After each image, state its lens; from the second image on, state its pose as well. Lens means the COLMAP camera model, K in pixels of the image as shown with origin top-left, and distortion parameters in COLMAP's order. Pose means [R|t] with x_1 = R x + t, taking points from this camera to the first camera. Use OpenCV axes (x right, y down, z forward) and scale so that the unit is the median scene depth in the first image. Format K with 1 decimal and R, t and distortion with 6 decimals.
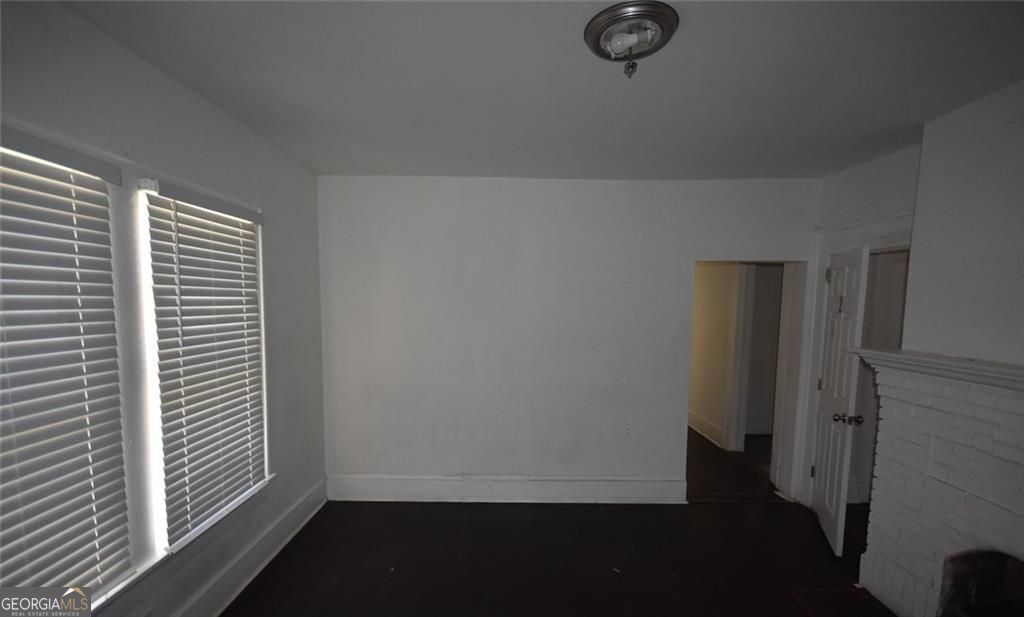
lens RADIAL K [[451.2, 0, 512.8], [0, 451.2, 337.2], [0, 0, 1]] dist [0.000165, -0.010664]
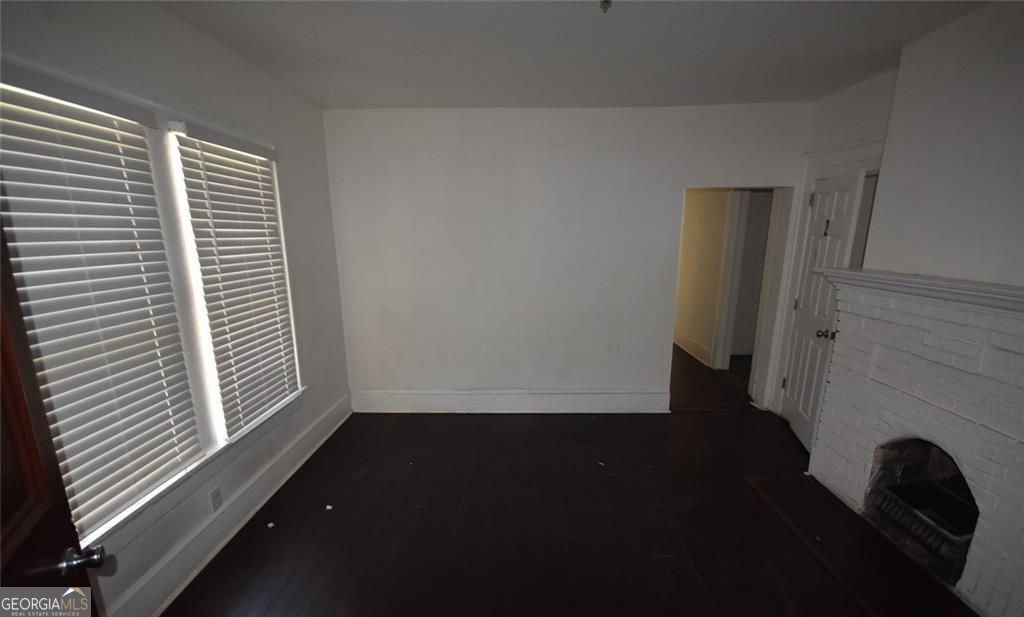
lens RADIAL K [[445.4, 0, 514.2], [0, 445.4, 340.2], [0, 0, 1]] dist [-0.001761, -0.000590]
pose [[0.999710, -0.012056, -0.020867, 0.038321], [0.015125, 0.987987, 0.153795, 0.022184], [0.018762, -0.154066, 0.987882, -0.125107]]
